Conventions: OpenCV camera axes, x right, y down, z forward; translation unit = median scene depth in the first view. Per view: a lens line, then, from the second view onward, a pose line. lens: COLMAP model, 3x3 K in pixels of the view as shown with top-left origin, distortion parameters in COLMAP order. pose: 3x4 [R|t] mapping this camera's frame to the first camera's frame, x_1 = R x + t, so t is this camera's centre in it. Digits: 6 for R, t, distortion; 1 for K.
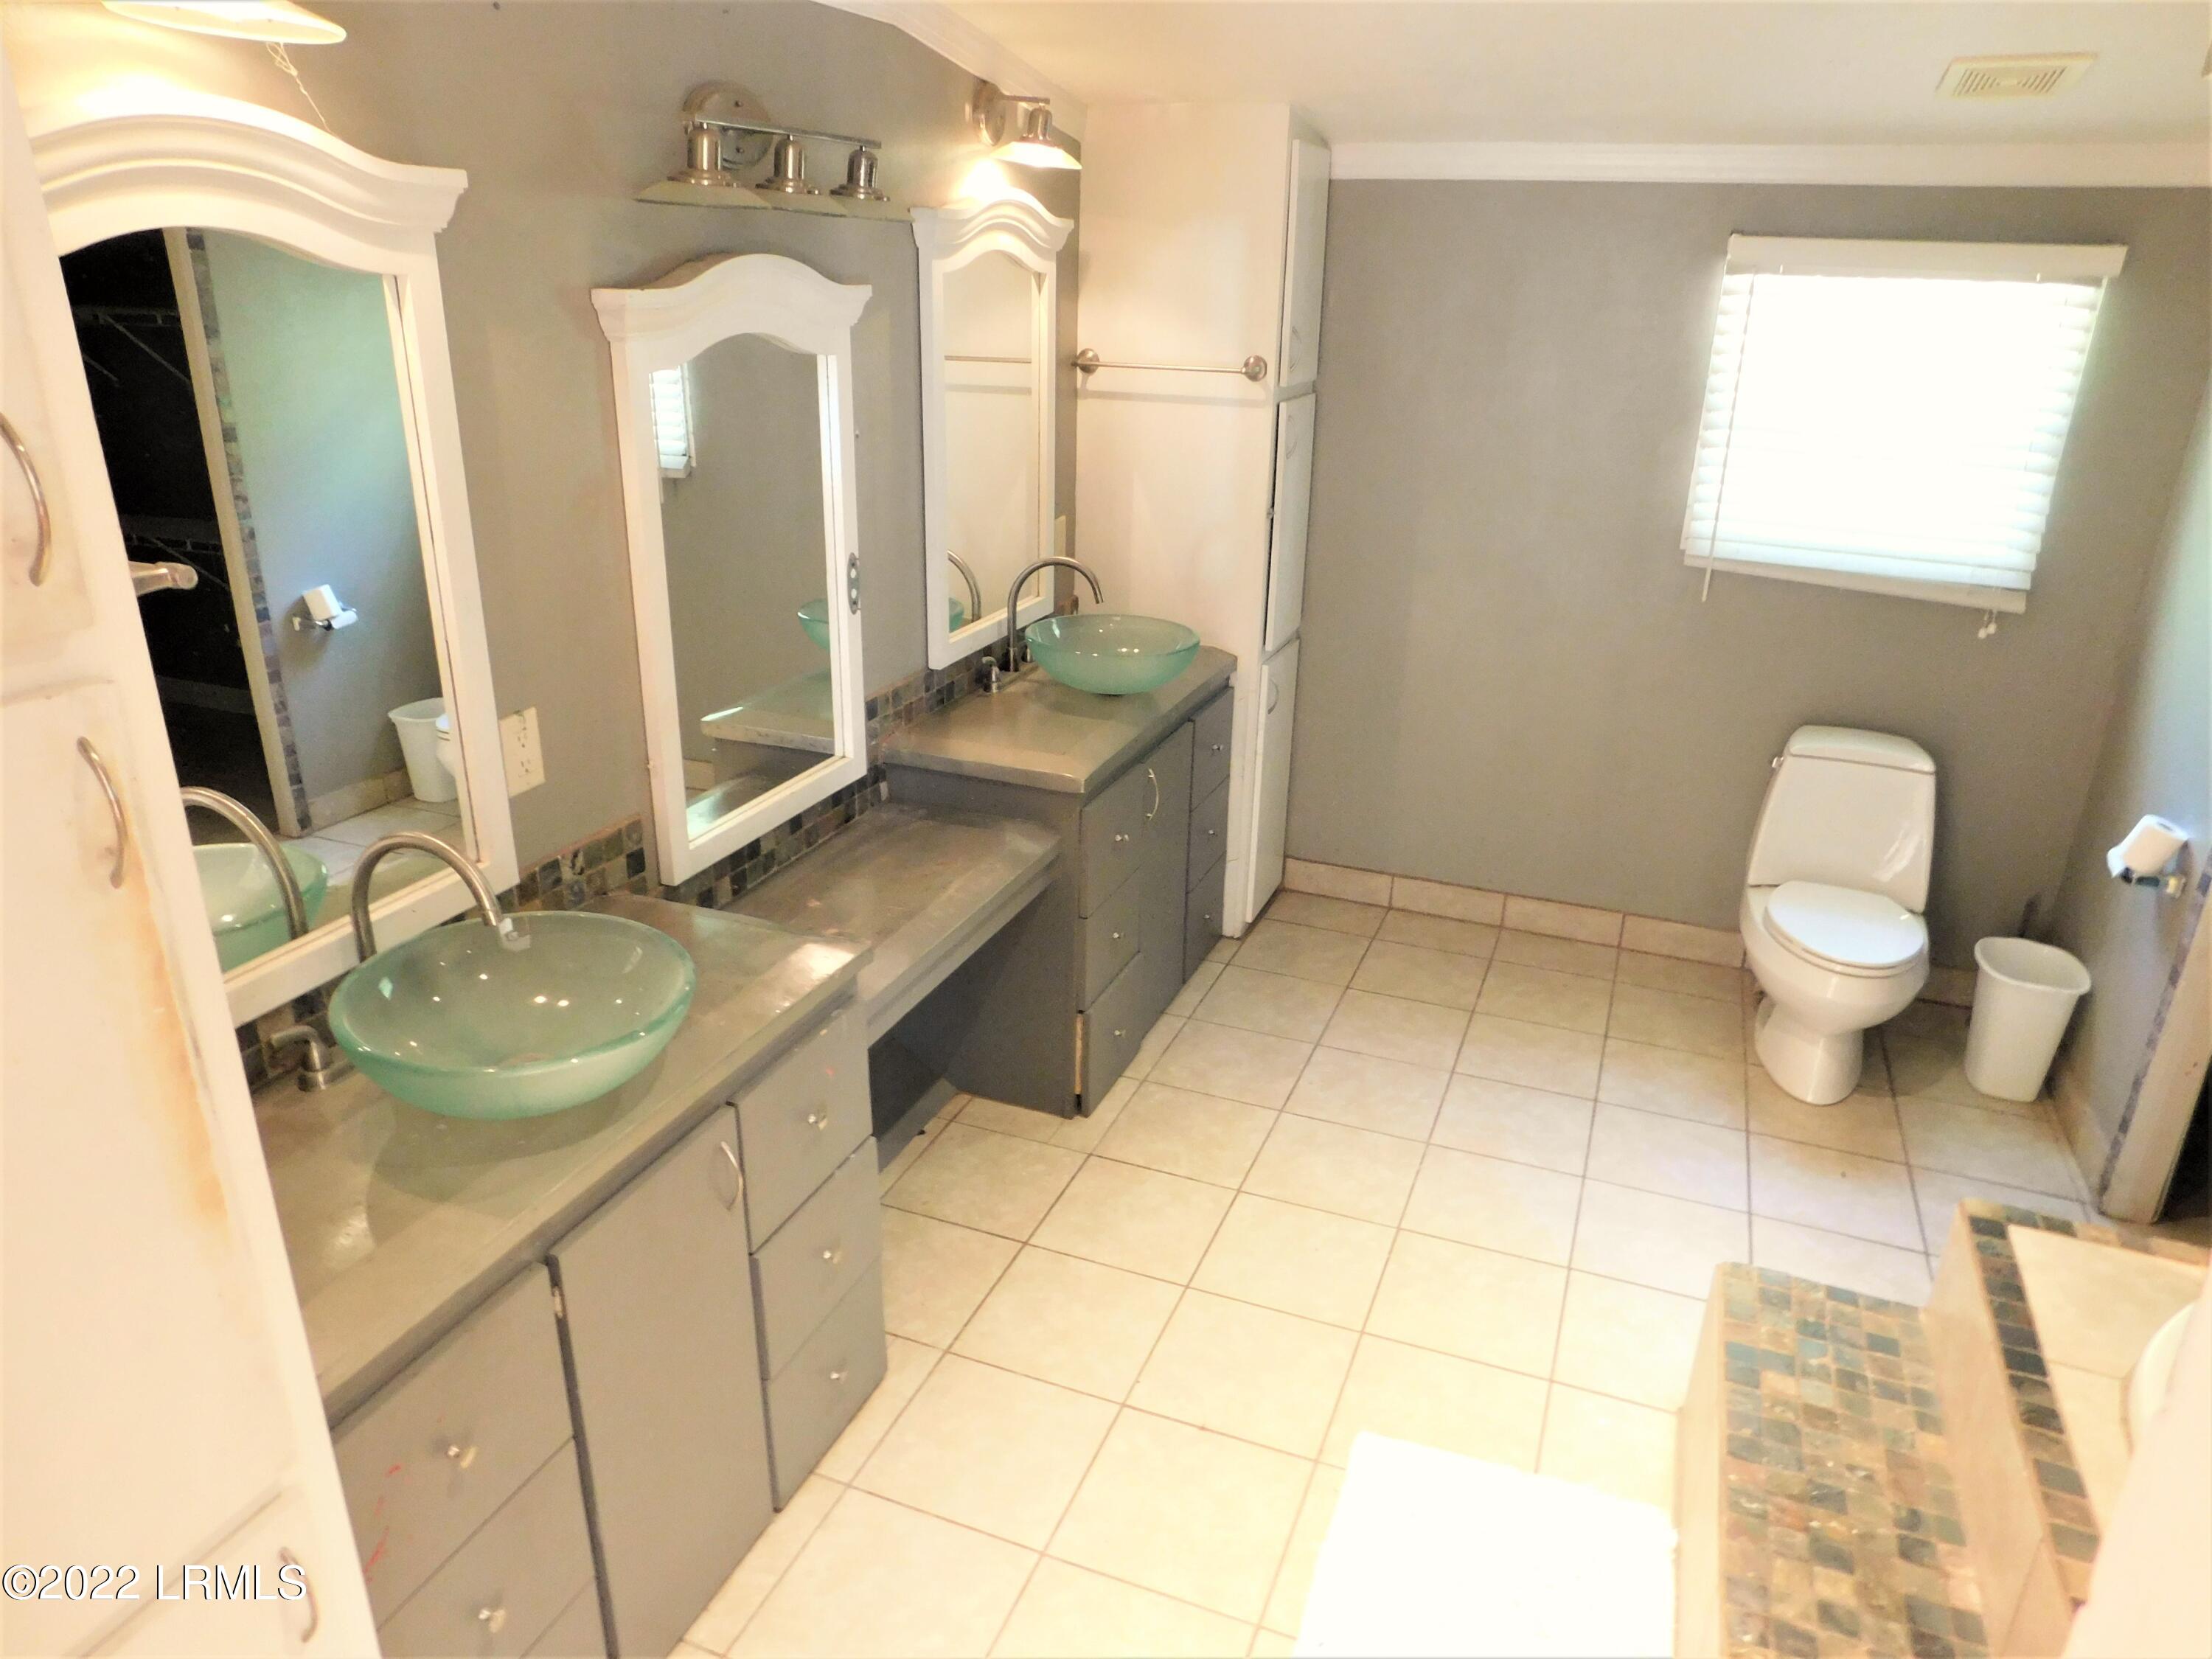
lens RADIAL K [[1459.1, 0, 1102.5], [0, 1459.1, 833.1], [0, 0, 1]] dist [-0.077216, 0.059475]
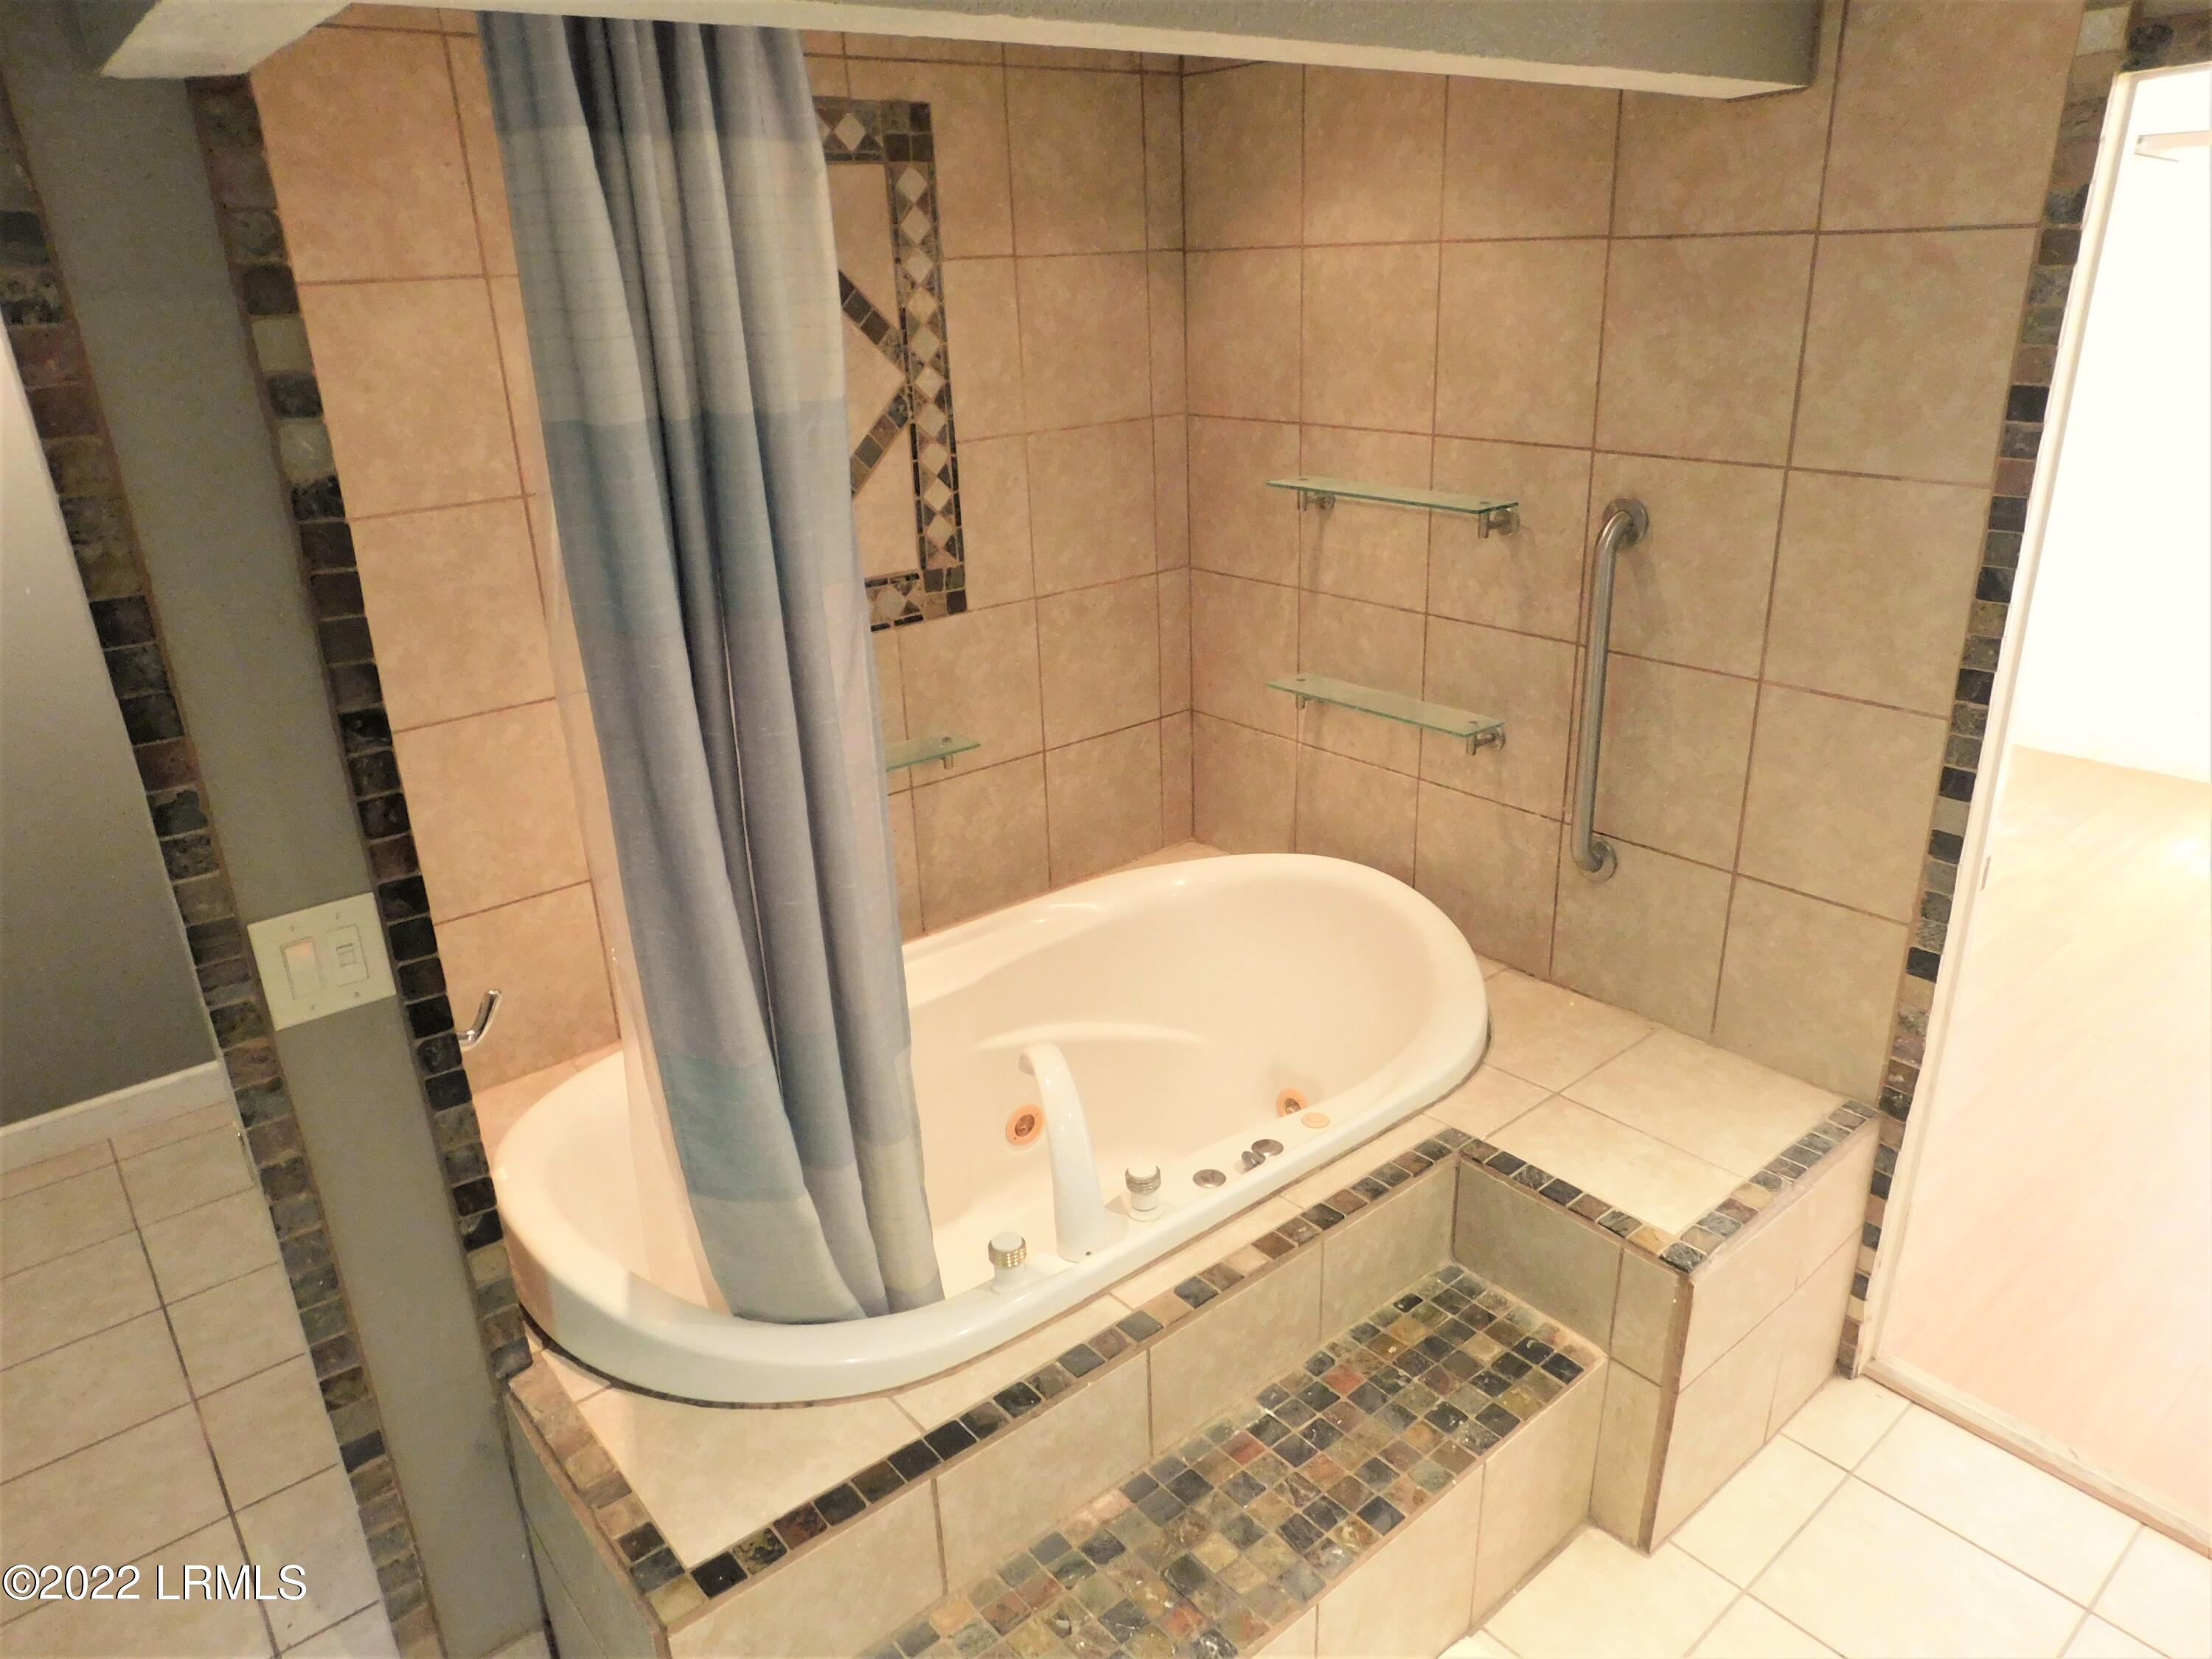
lens RADIAL K [[1459.1, 0, 1102.5], [0, 1459.1, 833.1], [0, 0, 1]] dist [-0.077216, 0.059475]
pose [[-0.876939, -0.166982, 0.450661, 0.194252], [0.194356, 0.734390, 0.650306, -0.522282], [-0.439550, 0.657867, -0.611561, 1.266589]]
